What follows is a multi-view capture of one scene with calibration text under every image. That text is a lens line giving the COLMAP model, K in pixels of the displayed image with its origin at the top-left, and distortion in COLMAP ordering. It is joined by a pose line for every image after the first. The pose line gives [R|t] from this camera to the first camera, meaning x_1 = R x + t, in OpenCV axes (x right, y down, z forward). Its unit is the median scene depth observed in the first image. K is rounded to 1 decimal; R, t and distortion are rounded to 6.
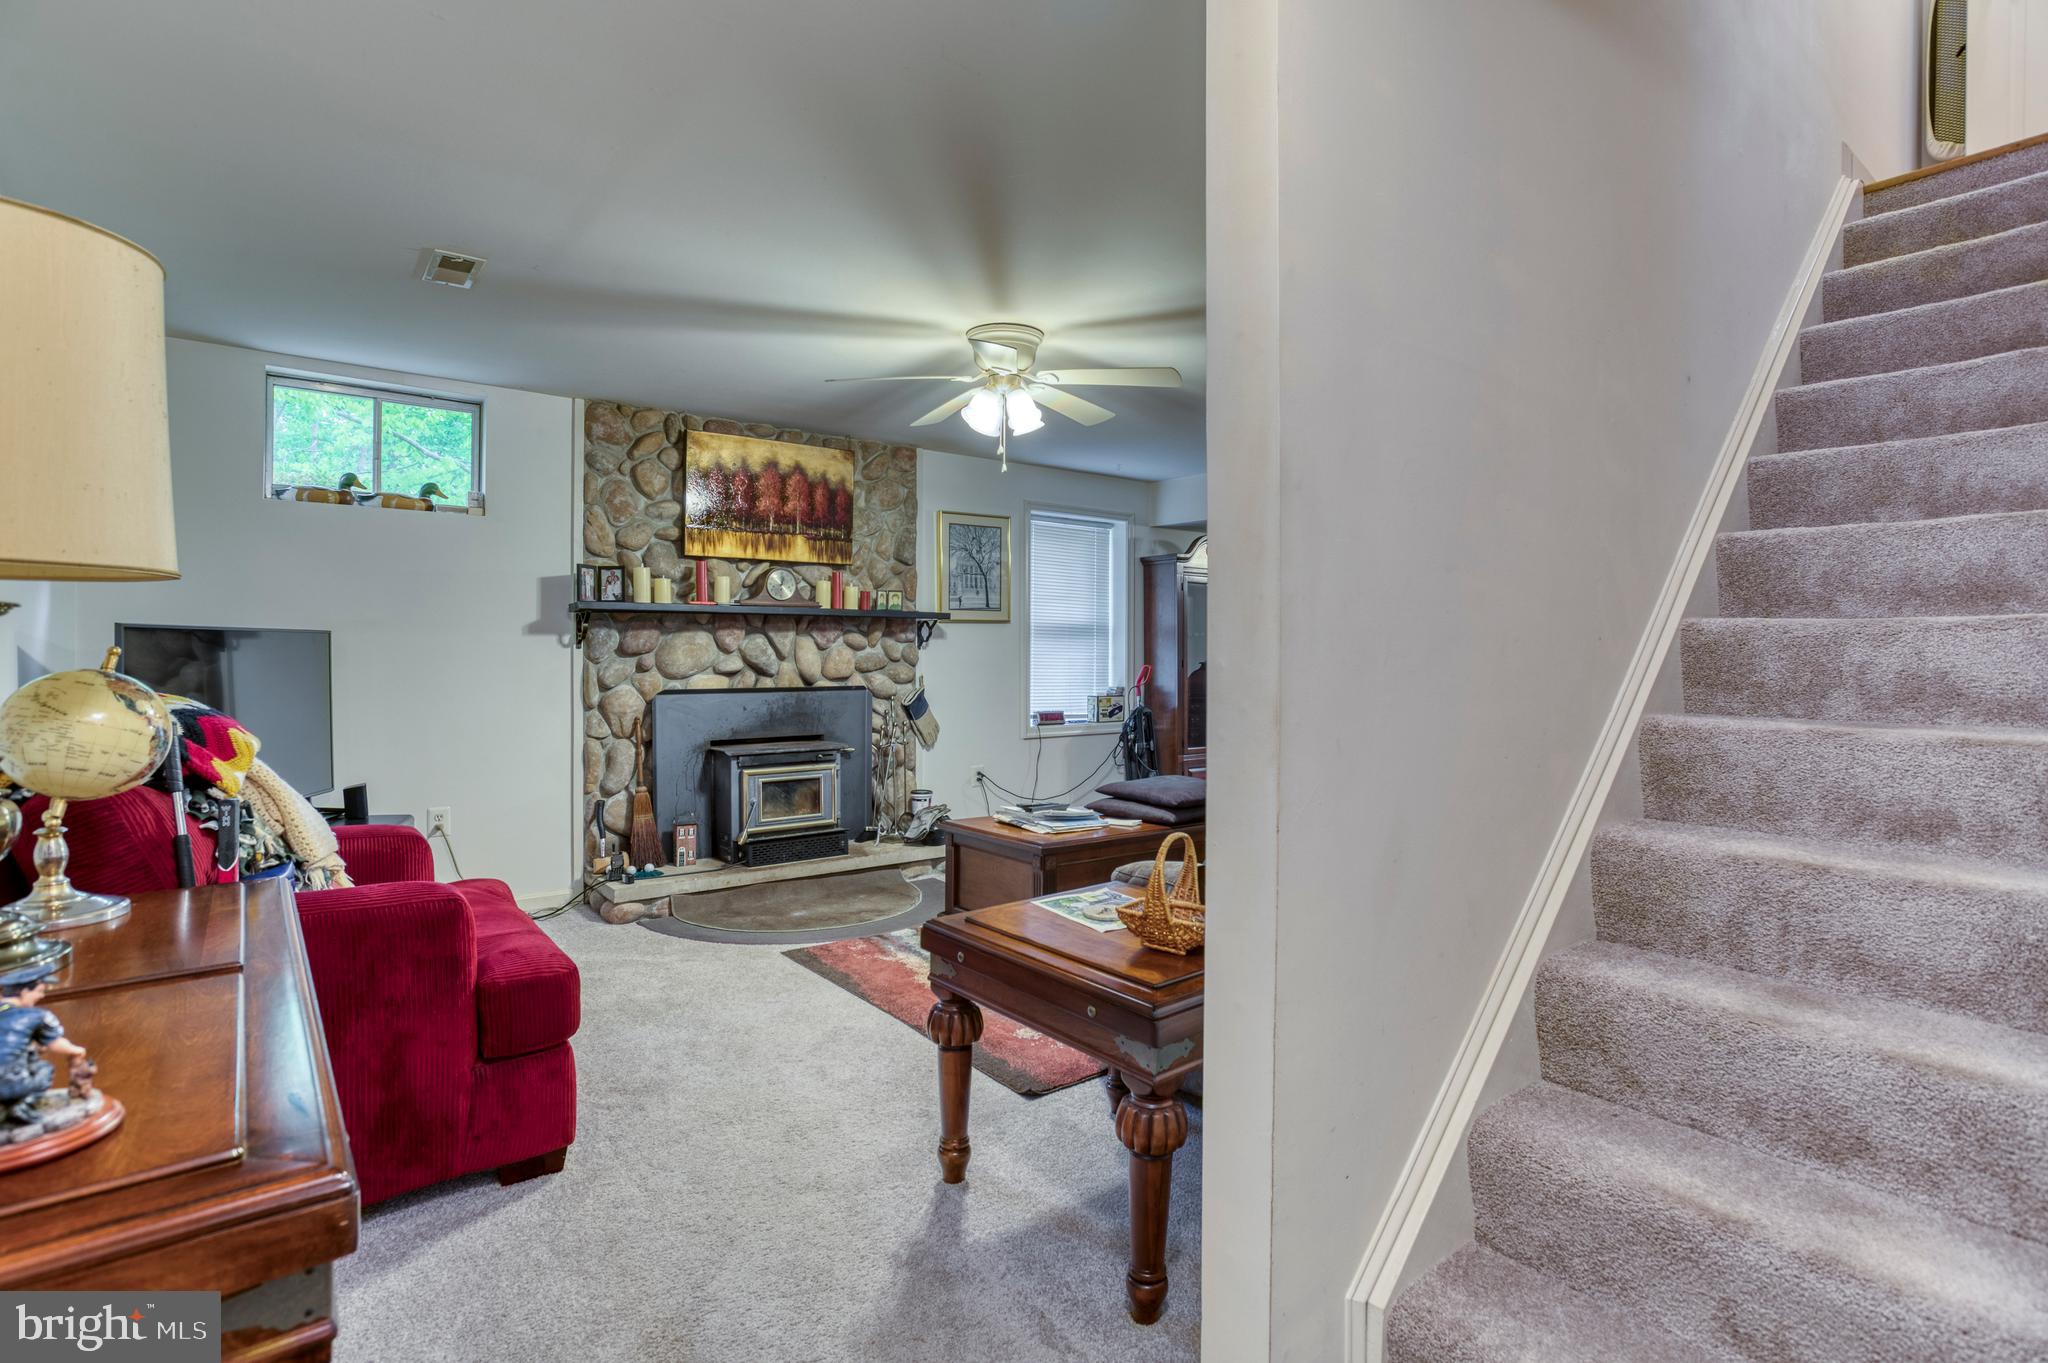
lens RADIAL K [[993.8, 0, 1030.6], [0, 993.8, 676.2], [0, 0, 1]] dist [-0.052417, 0.026034]
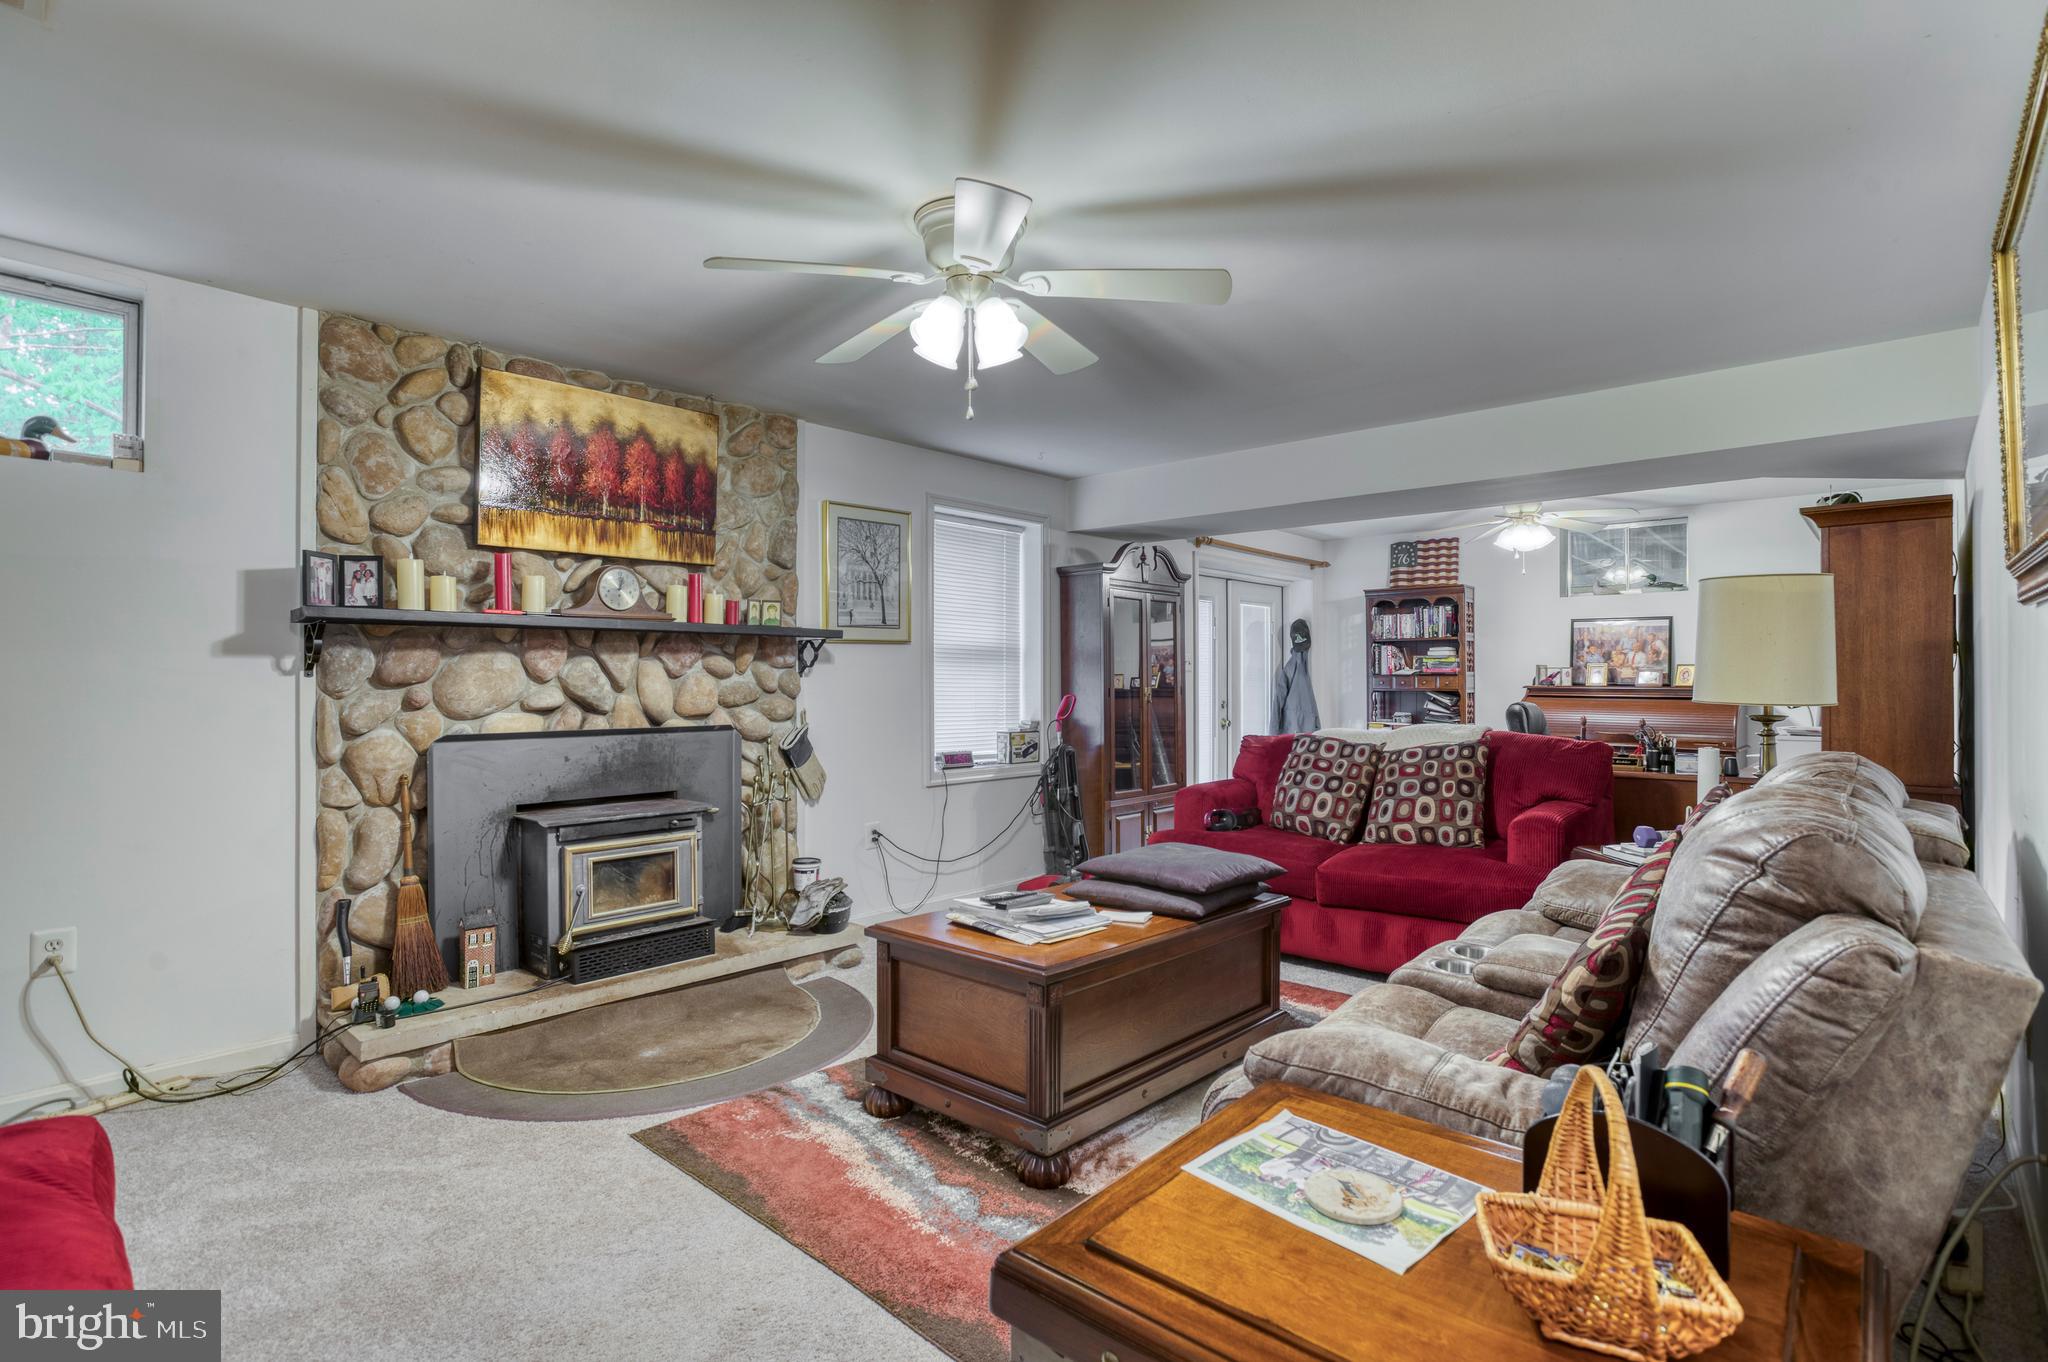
lens RADIAL K [[1019.0, 0, 1033.9], [0, 1019.0, 689.7], [0, 0, 1]] dist [-0.040228, 0.025028]
pose [[0.987320, -0.004659, 0.158676, -0.070665], [0.006900, 0.999884, -0.013573, -0.005821], [-0.158594, 0.014496, 0.987237, 0.221165]]
